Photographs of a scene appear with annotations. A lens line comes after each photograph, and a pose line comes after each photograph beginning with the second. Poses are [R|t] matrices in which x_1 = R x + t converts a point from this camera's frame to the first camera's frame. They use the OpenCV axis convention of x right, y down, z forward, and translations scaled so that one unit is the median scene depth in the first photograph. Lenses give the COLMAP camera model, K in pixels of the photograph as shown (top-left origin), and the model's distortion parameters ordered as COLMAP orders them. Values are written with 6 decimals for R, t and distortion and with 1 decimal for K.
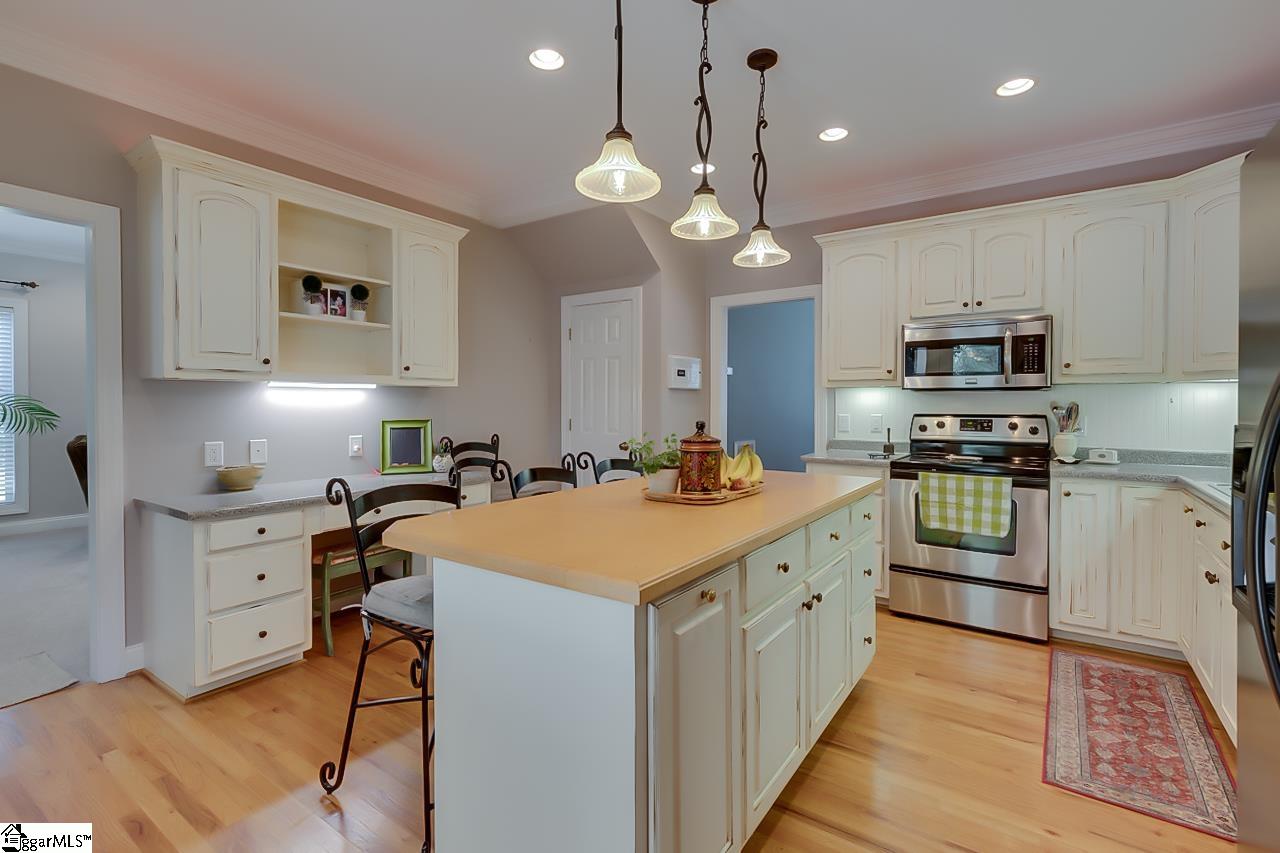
lens RADIAL K [[577.4, 0, 648.1], [0, 577.4, 407.0], [0, 0, 1]] dist [0.003398, 0.000489]
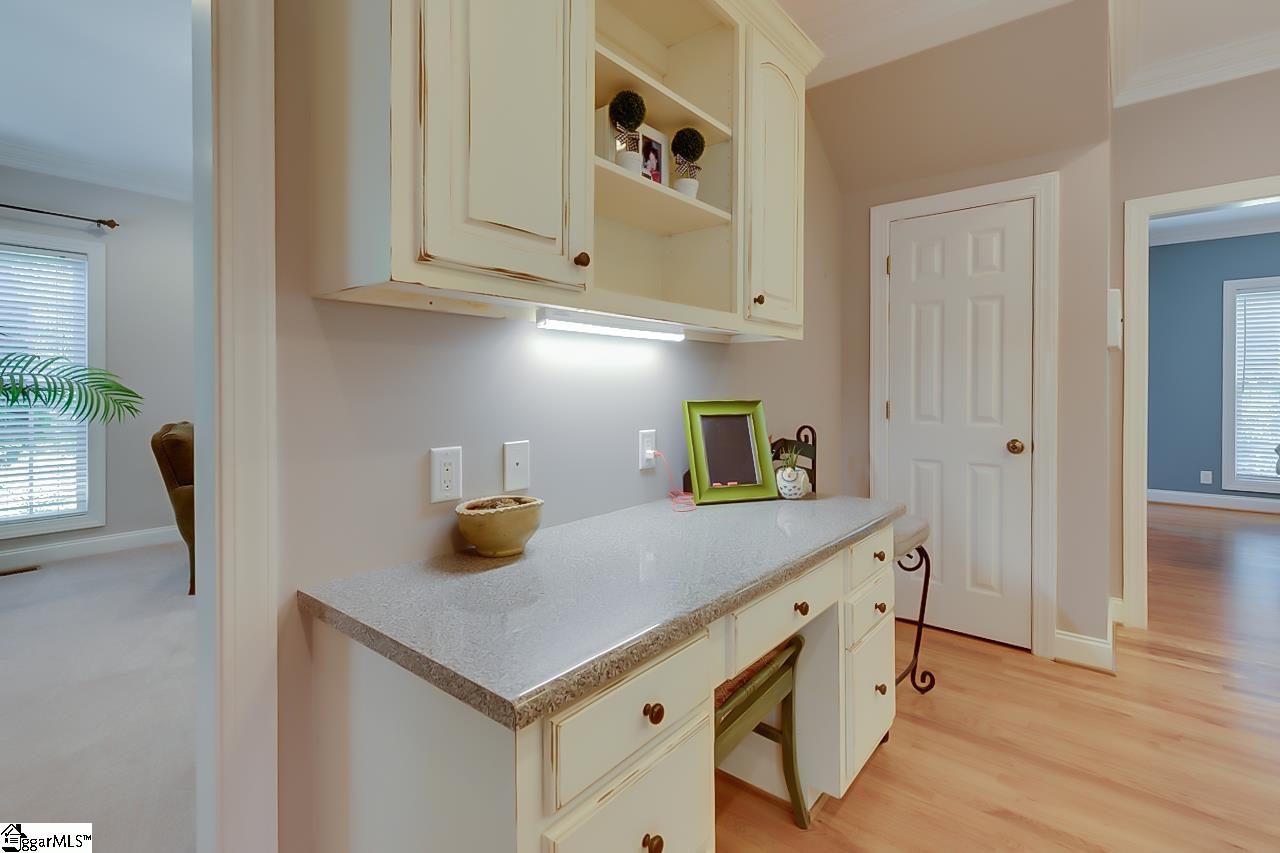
lens RADIAL K [[579.7, 0, 639.7], [0, 579.7, 388.1], [0, 0, 1]] dist [0.002067, 0.000071]
pose [[0.996016, -0.001863, -0.089157, -0.497126], [0.001218, 0.999973, -0.007292, 0.015510], [0.089168, 0.007155, 0.995991, 0.498573]]
